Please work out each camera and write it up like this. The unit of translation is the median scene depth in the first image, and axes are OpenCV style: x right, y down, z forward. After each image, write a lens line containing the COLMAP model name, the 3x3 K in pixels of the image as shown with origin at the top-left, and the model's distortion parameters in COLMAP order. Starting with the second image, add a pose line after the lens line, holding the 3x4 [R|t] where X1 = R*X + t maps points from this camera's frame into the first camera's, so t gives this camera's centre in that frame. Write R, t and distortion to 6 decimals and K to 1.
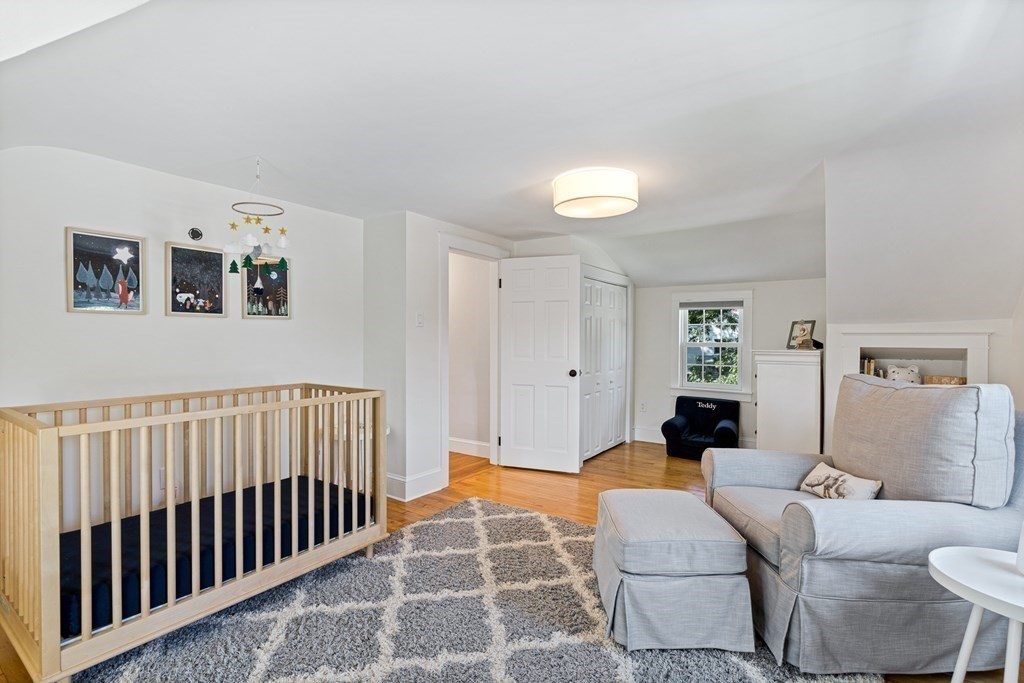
lens RADIAL K [[472.7, 0, 515.9], [0, 472.7, 341.0], [0, 0, 1]] dist [-0.007858, 0.002356]
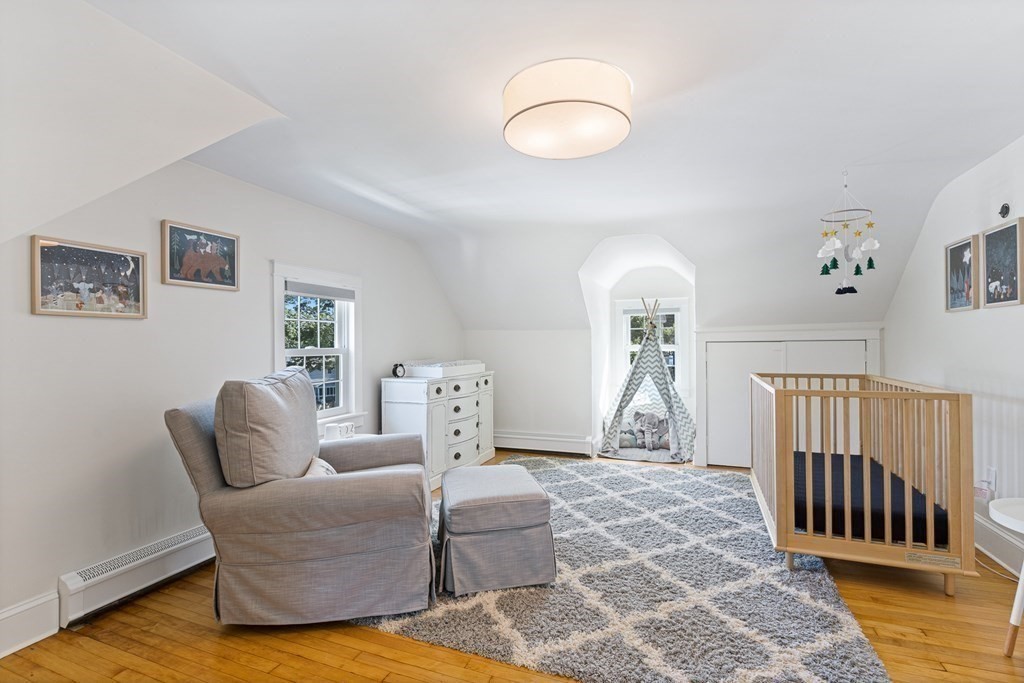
lens RADIAL K [[472.7, 0, 510.8], [0, 472.7, 340.5], [0, 0, 1]] dist [-0.007858, 0.002356]
pose [[-0.972115, -0.000917, -0.234504, 0.419354], [-0.002138, 0.999985, 0.004952, 0.009319], [0.234497, 0.005316, -0.972102, 1.679437]]
